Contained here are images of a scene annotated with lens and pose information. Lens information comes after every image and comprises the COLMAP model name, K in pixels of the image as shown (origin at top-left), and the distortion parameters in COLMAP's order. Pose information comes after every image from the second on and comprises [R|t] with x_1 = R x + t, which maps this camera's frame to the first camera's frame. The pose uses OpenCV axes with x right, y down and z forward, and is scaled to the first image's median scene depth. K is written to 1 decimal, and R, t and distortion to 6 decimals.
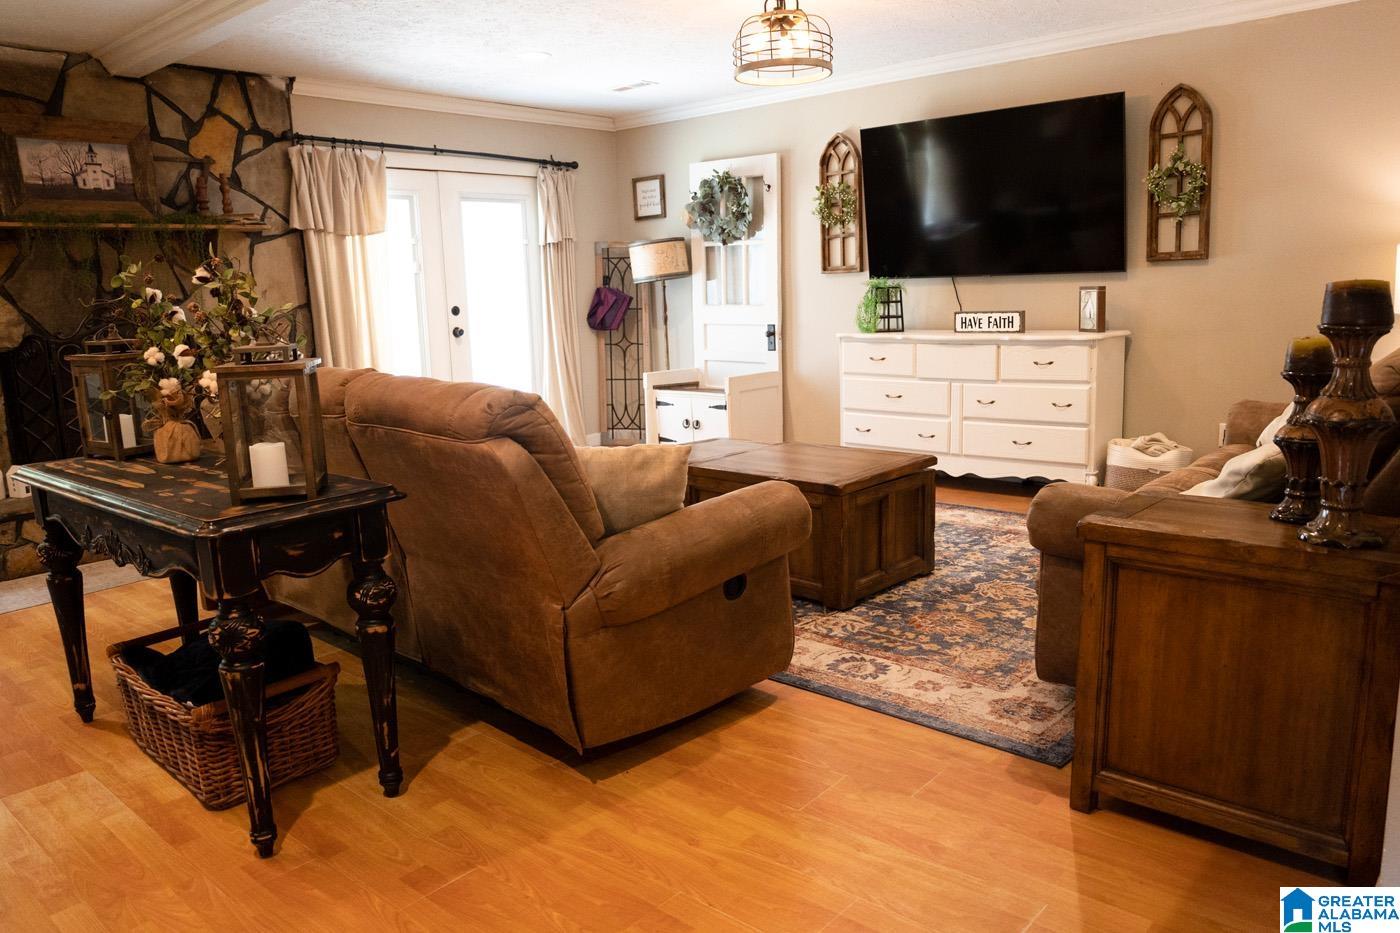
lens RADIAL K [[1011.3, 0, 700.0], [0, 1011.3, 466.5], [0, 0, 1]] dist [-0.021085, 0.003604]
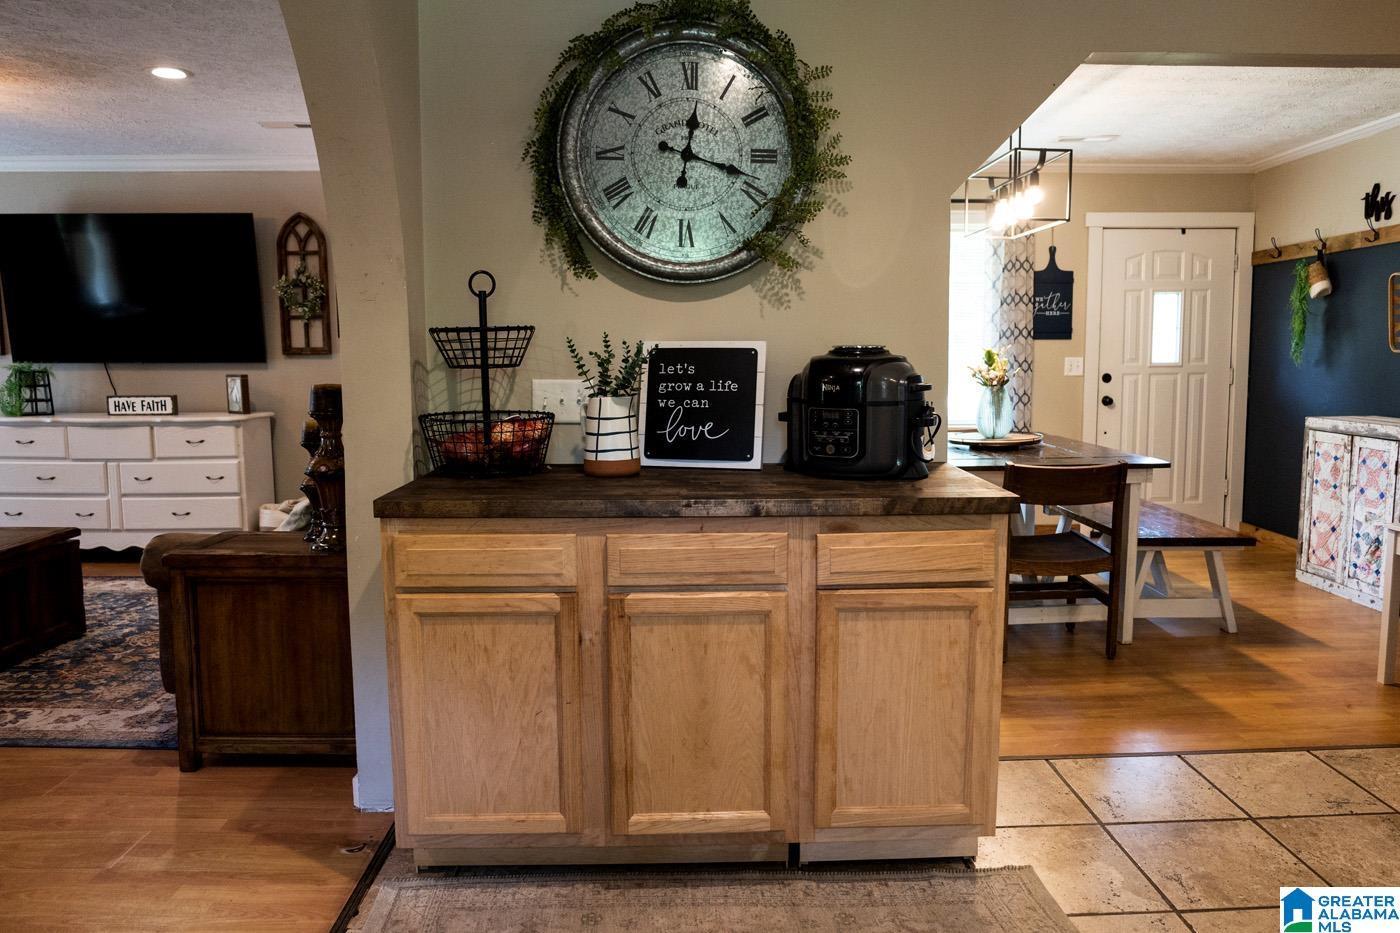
lens RADIAL K [[1011.3, 0, 700.0], [0, 1011.3, 466.5], [0, 0, 1]] dist [-0.021085, 0.003604]
pose [[0.738483, -0.042440, 0.672935, -0.001134], [0.093976, 0.994755, -0.040393, 0.033061], [-0.667691, 0.093069, 0.738598, -0.286728]]
